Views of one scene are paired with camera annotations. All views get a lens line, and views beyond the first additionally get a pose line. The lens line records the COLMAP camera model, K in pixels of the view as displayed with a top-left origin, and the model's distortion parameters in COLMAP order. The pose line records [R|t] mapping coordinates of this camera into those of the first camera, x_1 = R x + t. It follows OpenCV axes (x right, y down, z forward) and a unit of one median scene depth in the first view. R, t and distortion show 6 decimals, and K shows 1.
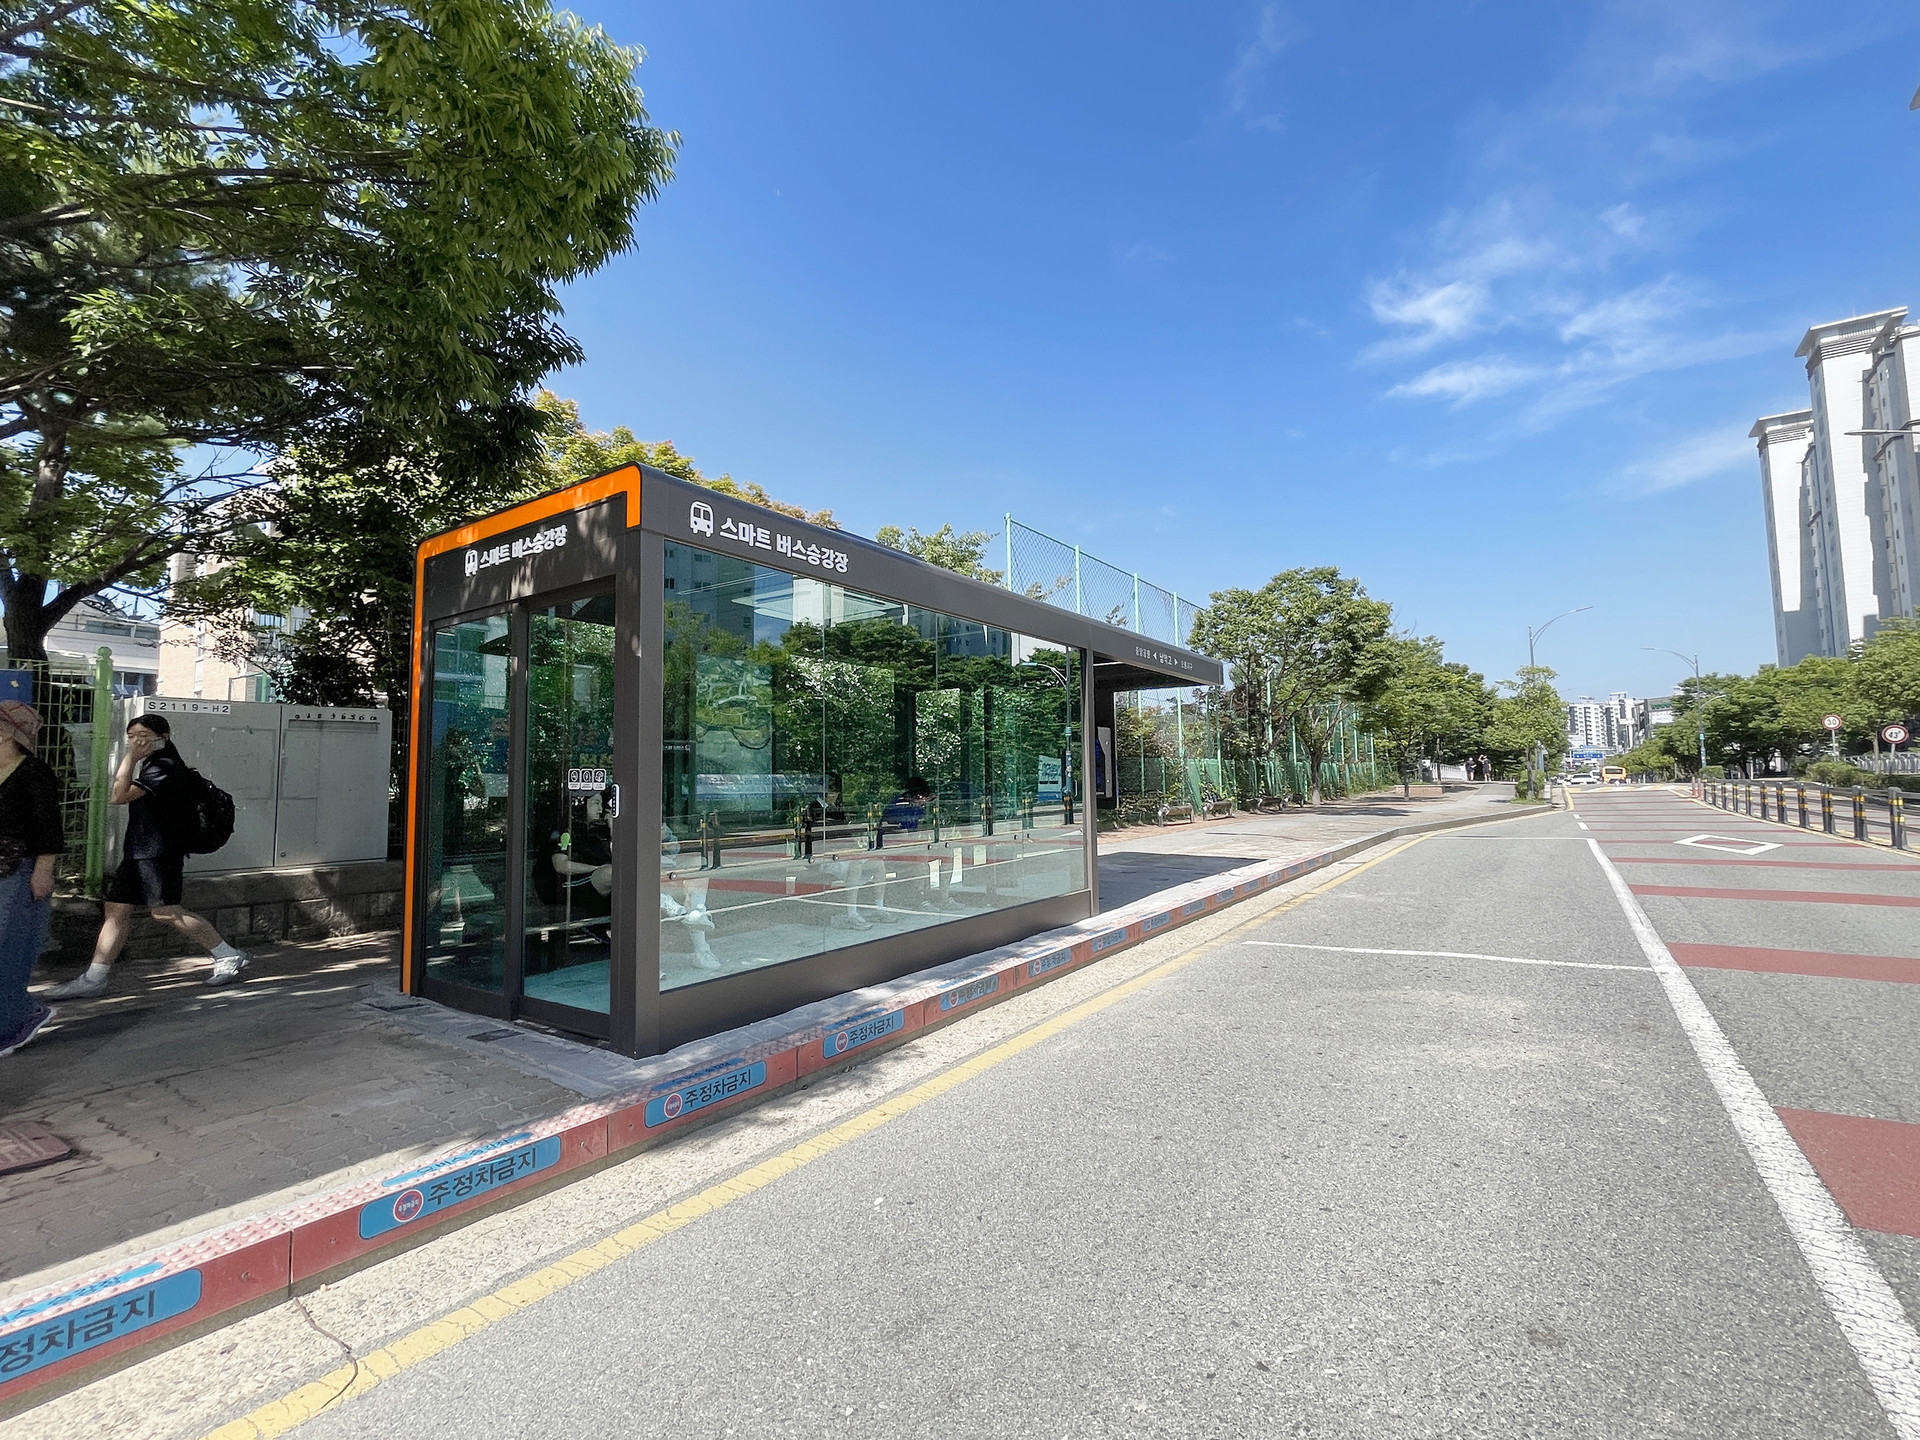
lens RADIAL K [[841.5, 0, 955.0], [0, 841.5, 725.2], [0, 0, 1]] dist [-0.002118, -0.000098]
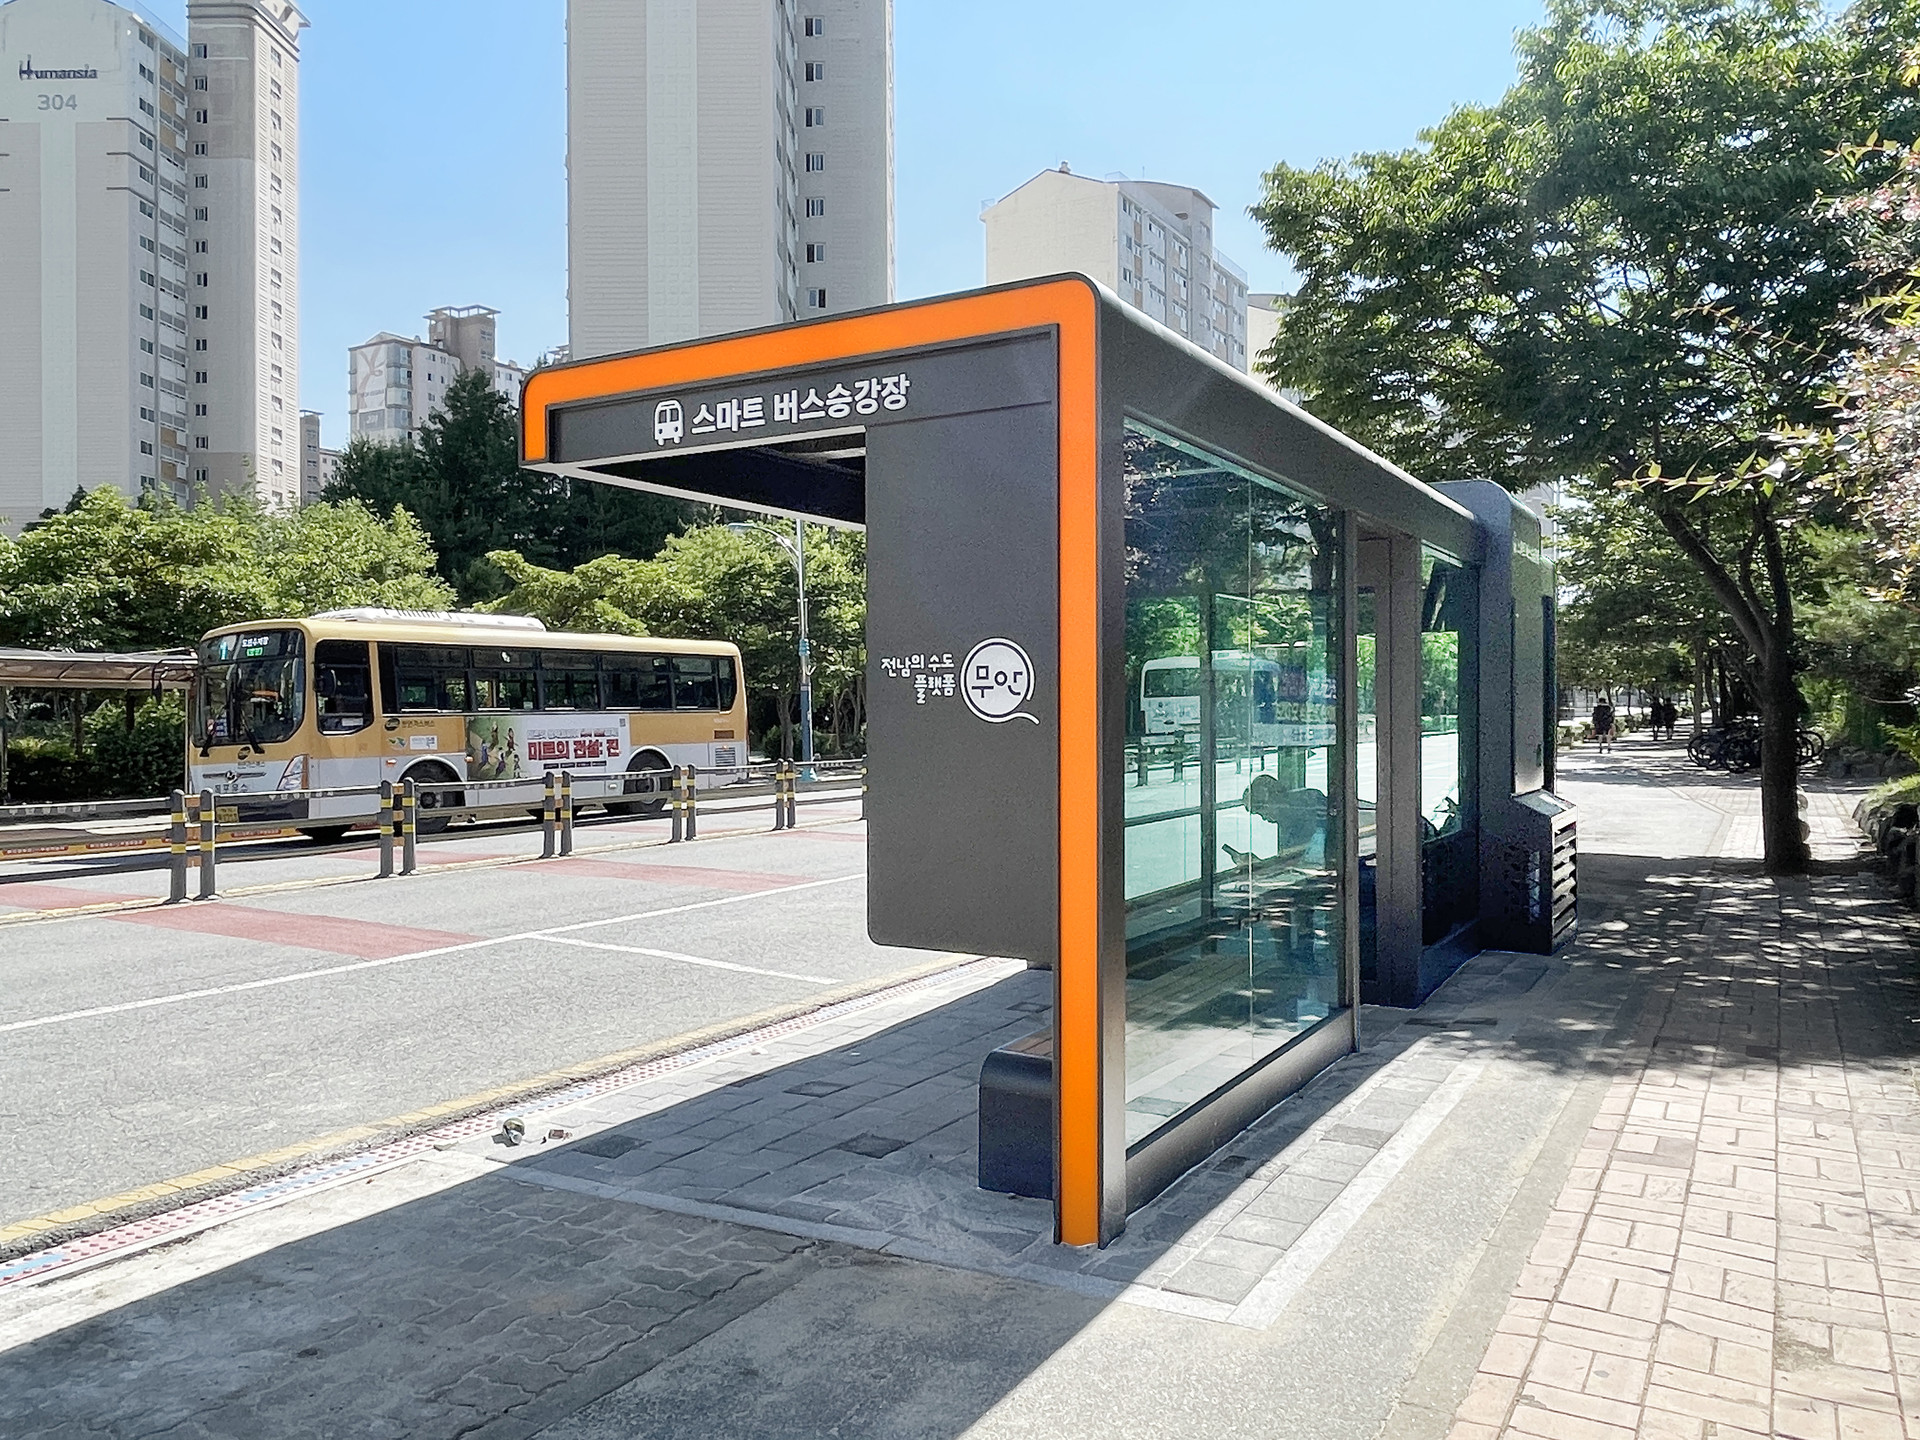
lens RADIAL K [[1395.3, 0, 964.8], [0, 1395.3, 718.7], [0, 0, 1]] dist [0.003915, -0.002517]
pose [[0.078869, 0.026760, -0.996526, 1.063547], [0.066987, 0.997238, 0.032081, 0.023157], [0.994632, -0.069284, 0.076859, 1.110156]]
